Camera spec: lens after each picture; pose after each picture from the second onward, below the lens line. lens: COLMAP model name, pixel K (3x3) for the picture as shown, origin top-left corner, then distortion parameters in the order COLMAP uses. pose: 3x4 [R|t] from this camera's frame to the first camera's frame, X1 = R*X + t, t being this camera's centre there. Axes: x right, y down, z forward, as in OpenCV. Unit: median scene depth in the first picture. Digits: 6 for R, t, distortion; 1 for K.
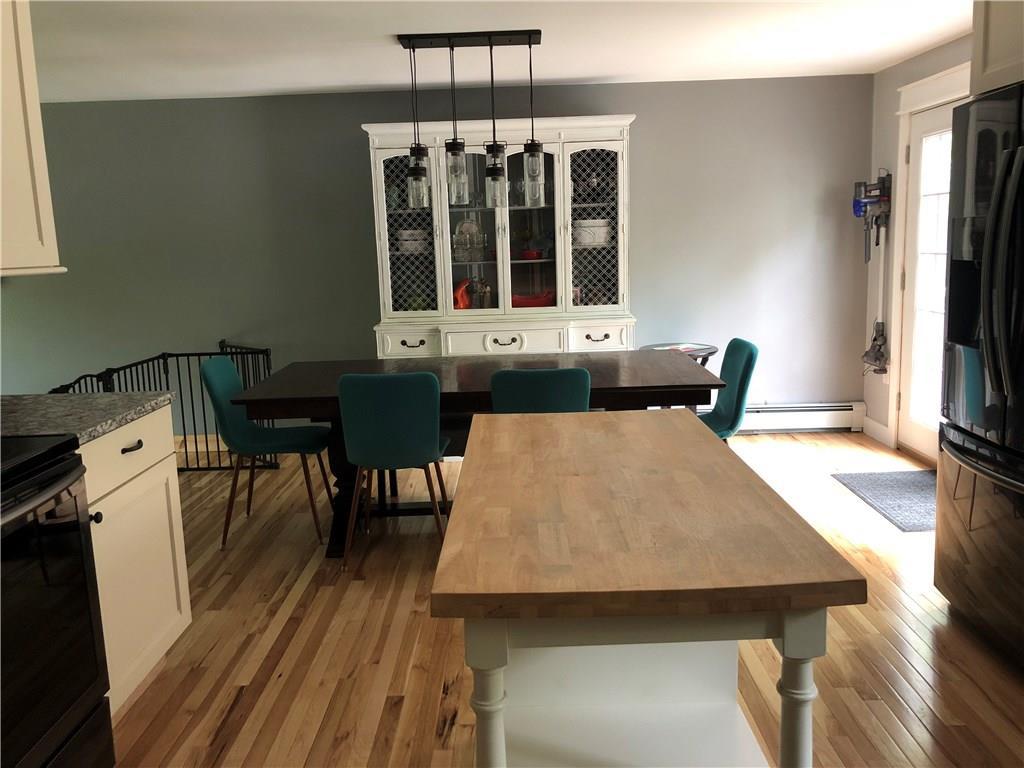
lens RADIAL K [[837.5, 0, 512.0], [0, 837.5, 384.0], [0, 0, 1]] dist [0.088426, -0.129080]
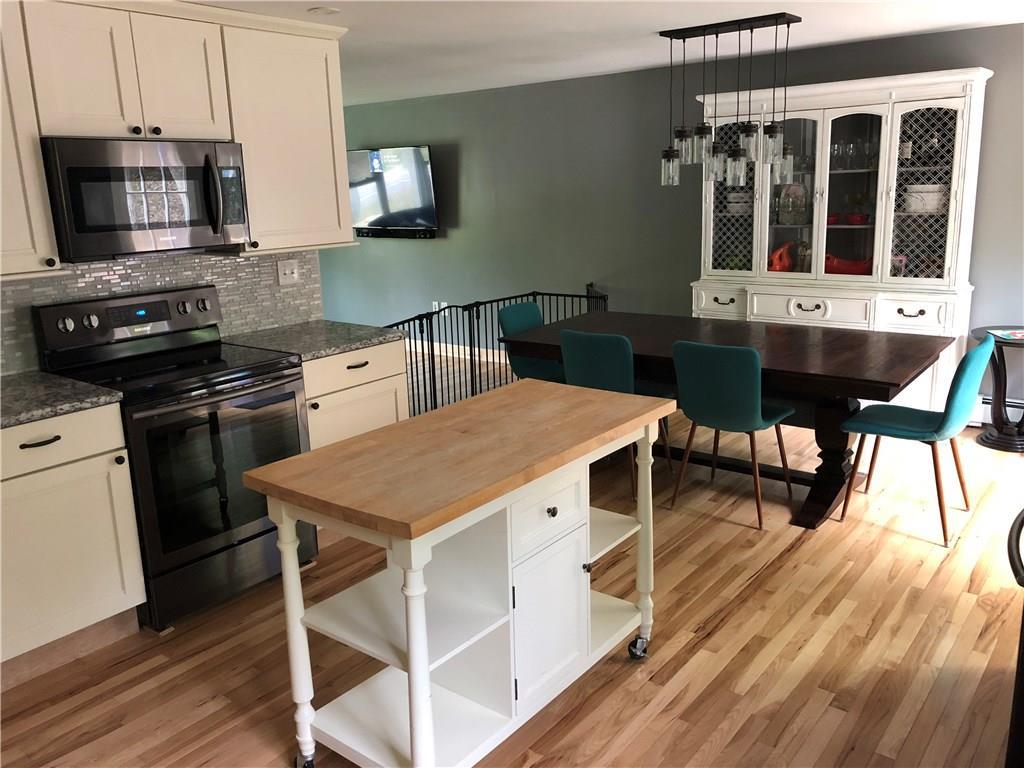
lens RADIAL K [[837.5, 0, 512.0], [0, 837.5, 384.0], [0, 0, 1]] dist [0.088426, -0.129080]
pose [[0.791272, 0.152491, -0.592145, 0.323258], [-0.096380, 0.987403, 0.125488, -0.052688], [0.603821, -0.042224, 0.796000, -0.024323]]
